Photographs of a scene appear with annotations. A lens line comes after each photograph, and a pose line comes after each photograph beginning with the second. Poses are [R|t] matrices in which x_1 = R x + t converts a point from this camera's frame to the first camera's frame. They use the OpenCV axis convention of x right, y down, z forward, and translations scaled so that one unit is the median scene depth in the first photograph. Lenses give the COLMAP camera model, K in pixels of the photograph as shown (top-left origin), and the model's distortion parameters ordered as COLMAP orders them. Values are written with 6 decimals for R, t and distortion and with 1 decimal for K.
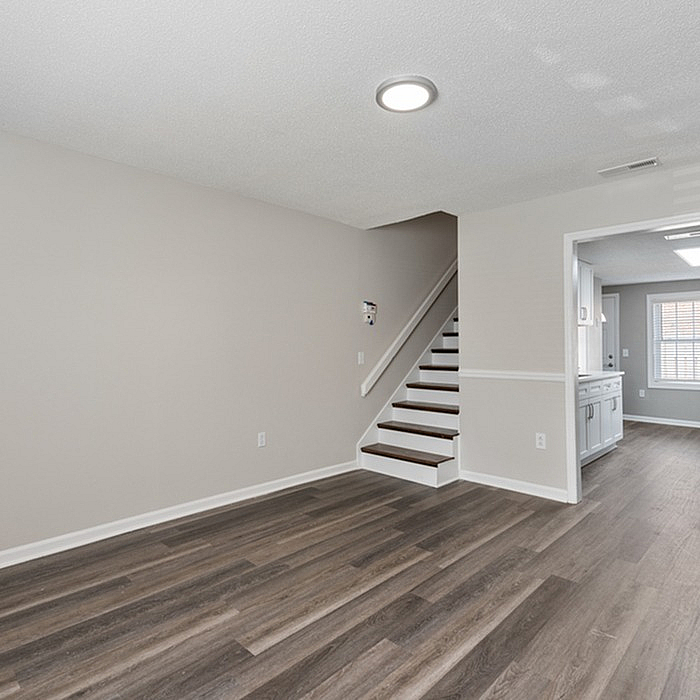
lens RADIAL K [[467.0, 0, 350.0], [0, 467.0, 350.0], [0, 0, 1]] dist [0.002596, -0.002706]
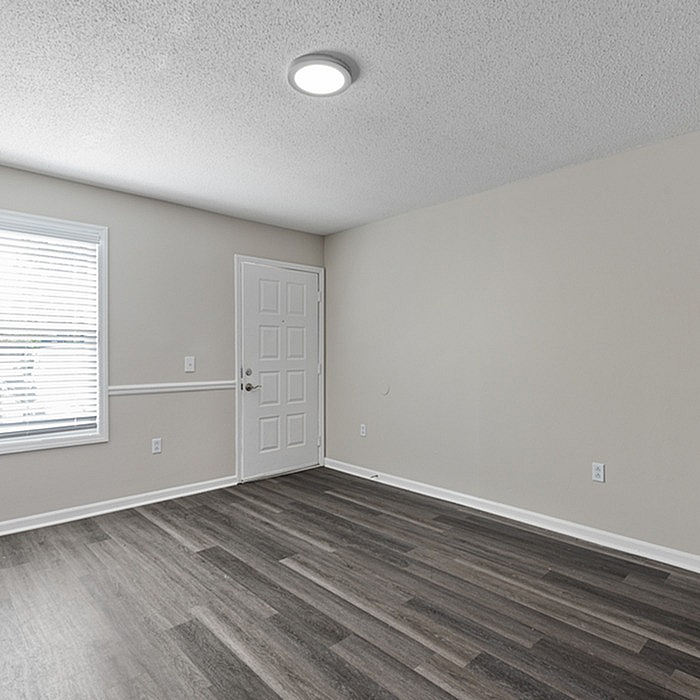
lens RADIAL K [[467.0, 0, 350.0], [0, 467.0, 350.0], [0, 0, 1]] dist [0.002596, -0.002706]
pose [[-0.059159, -0.000327, -0.998248, 0.890088], [-0.010110, 0.999949, 0.000272, -0.009869], [0.998197, 0.010109, -0.059160, 0.926855]]
